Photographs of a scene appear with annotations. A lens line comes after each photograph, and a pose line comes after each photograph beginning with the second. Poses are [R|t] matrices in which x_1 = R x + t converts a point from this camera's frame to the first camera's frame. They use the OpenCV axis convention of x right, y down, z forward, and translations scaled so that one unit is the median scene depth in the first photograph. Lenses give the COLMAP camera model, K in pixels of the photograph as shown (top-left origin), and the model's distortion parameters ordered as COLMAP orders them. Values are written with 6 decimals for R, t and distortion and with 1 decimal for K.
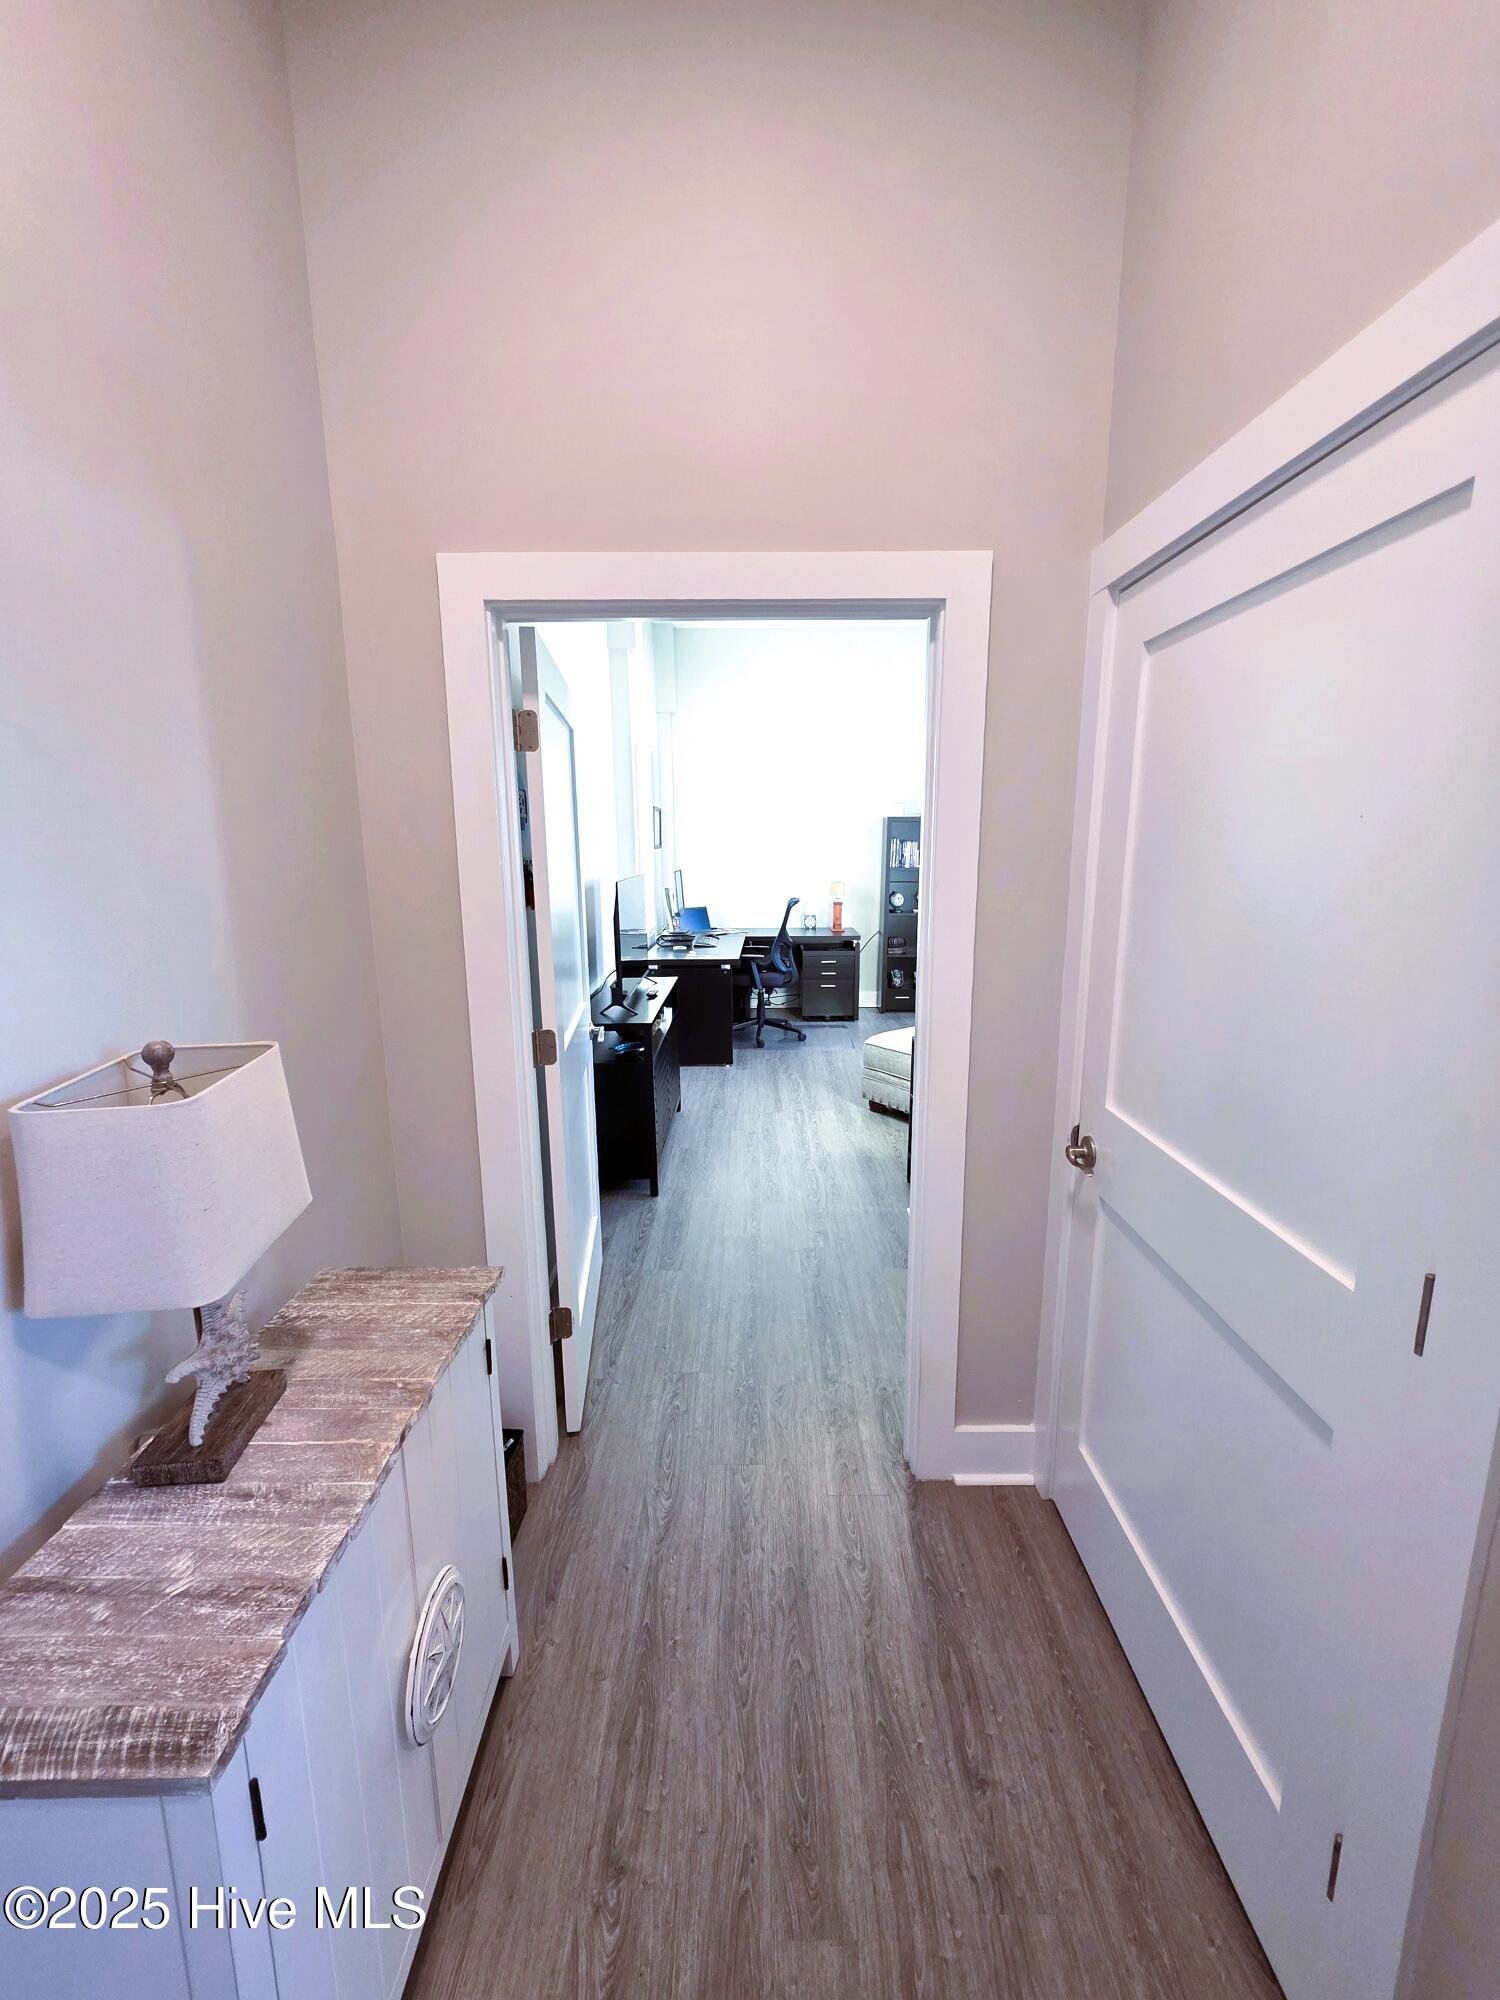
lens RADIAL K [[809.9, 0, 748.9], [0, 809.9, 996.6], [0, 0, 1]] dist [-0.006478, -0.000024]
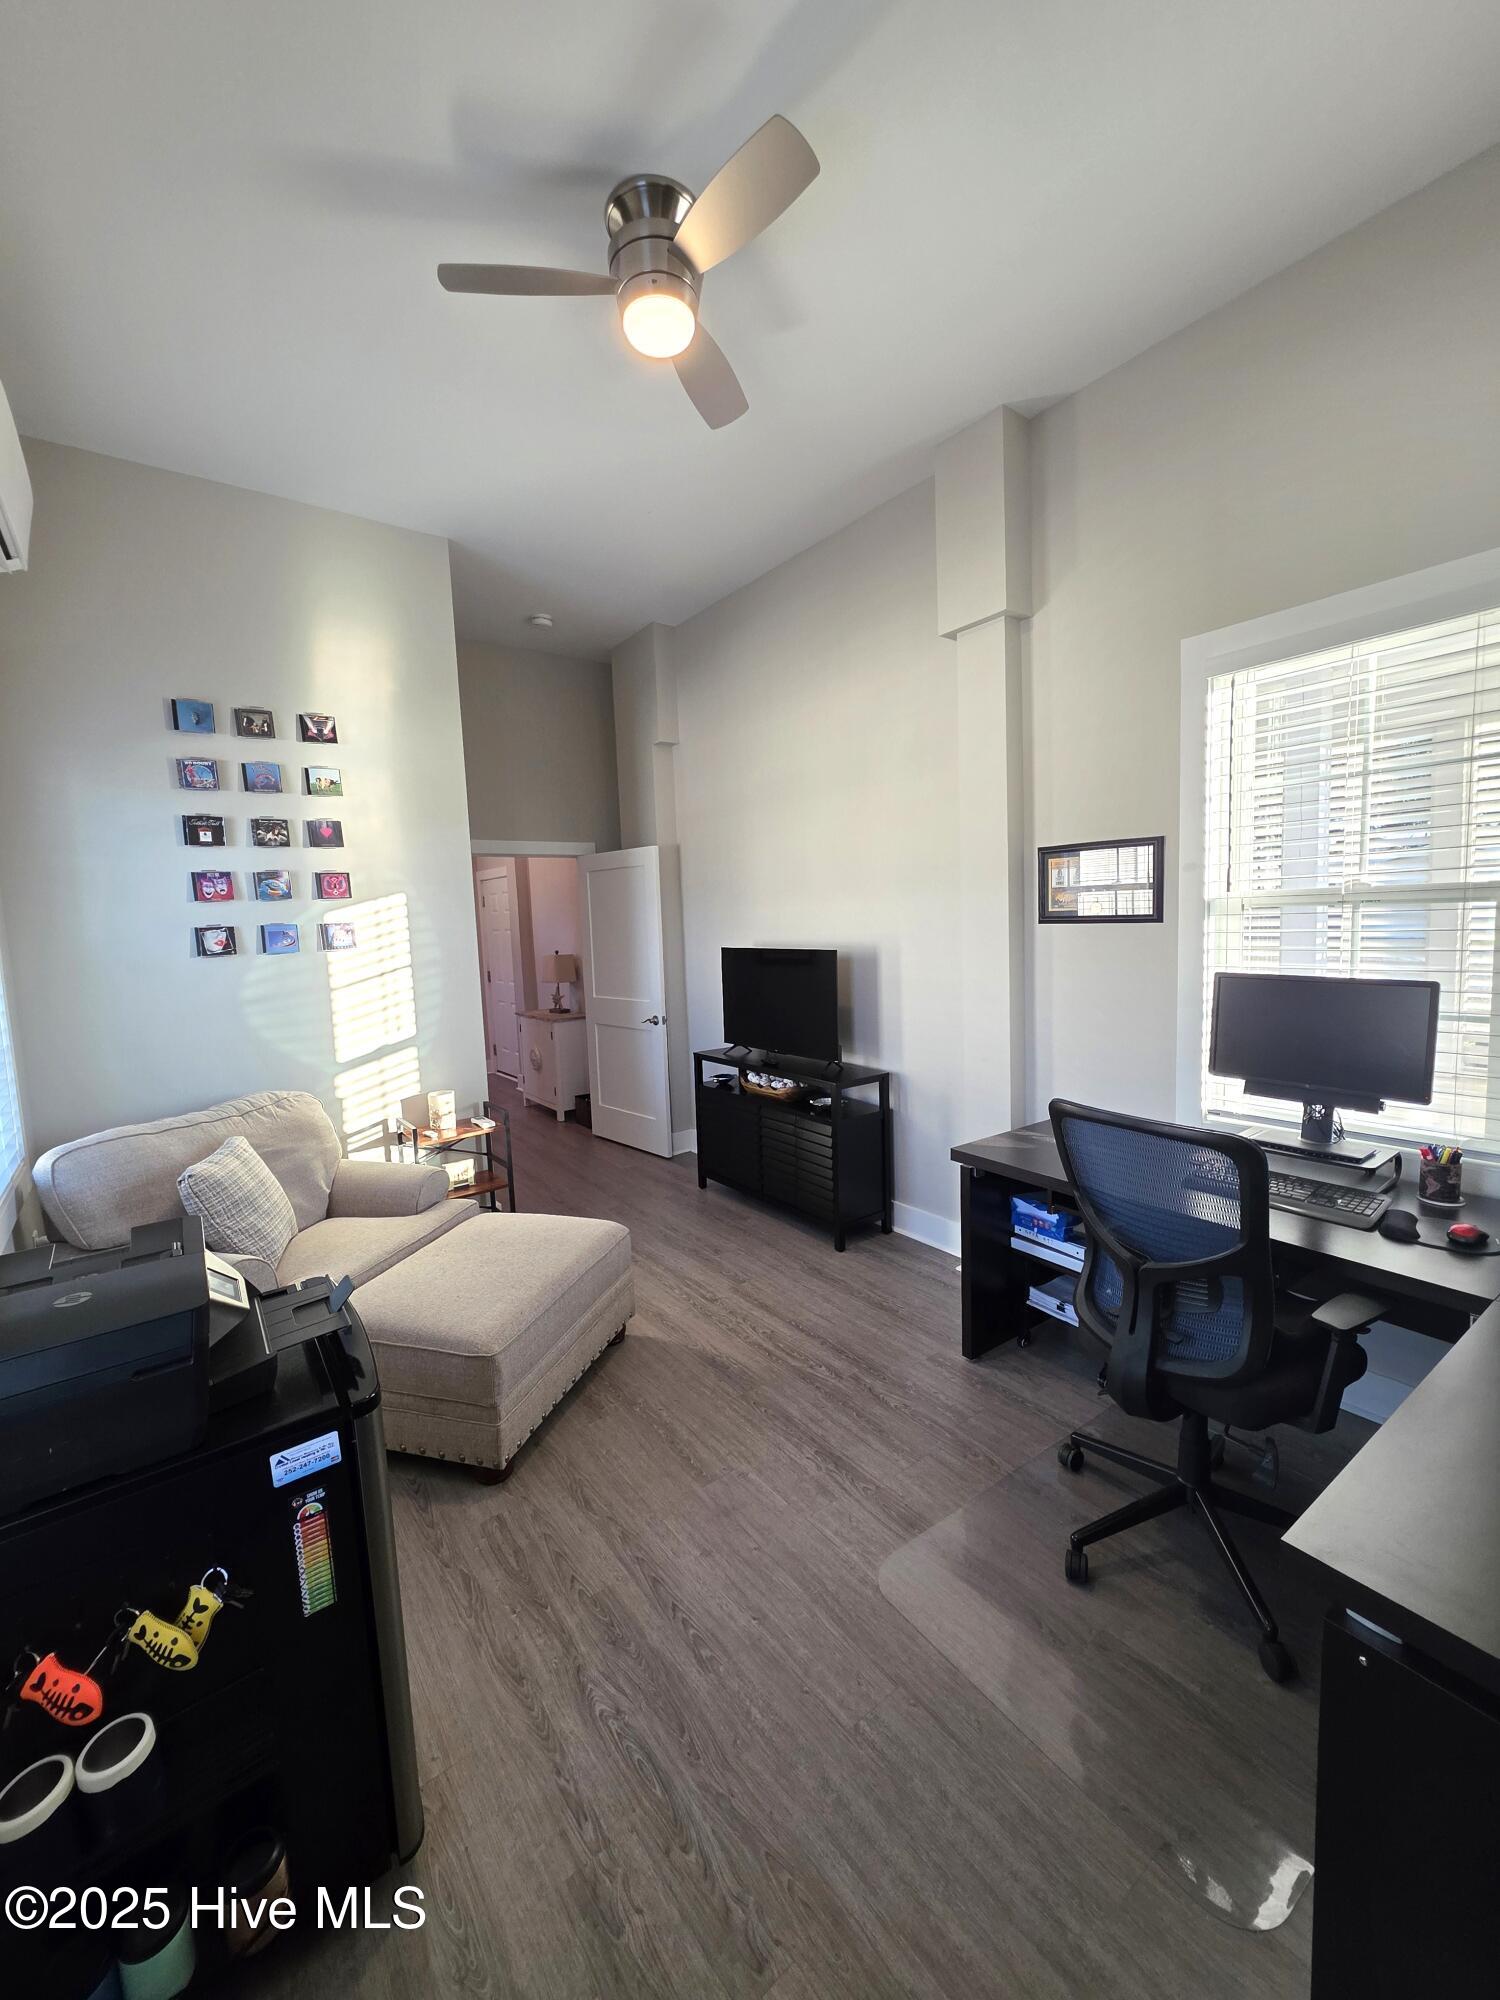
lens RADIAL K [[809.9, 0, 740.2], [0, 809.9, 1008.4], [0, 0, 1]] dist [-0.006478, -0.000024]
pose [[-0.811062, 0.114131, -0.573718, 0.440034], [-0.051551, 0.963020, 0.264453, -0.305581], [0.582685, 0.244064, -0.775185, 1.579072]]
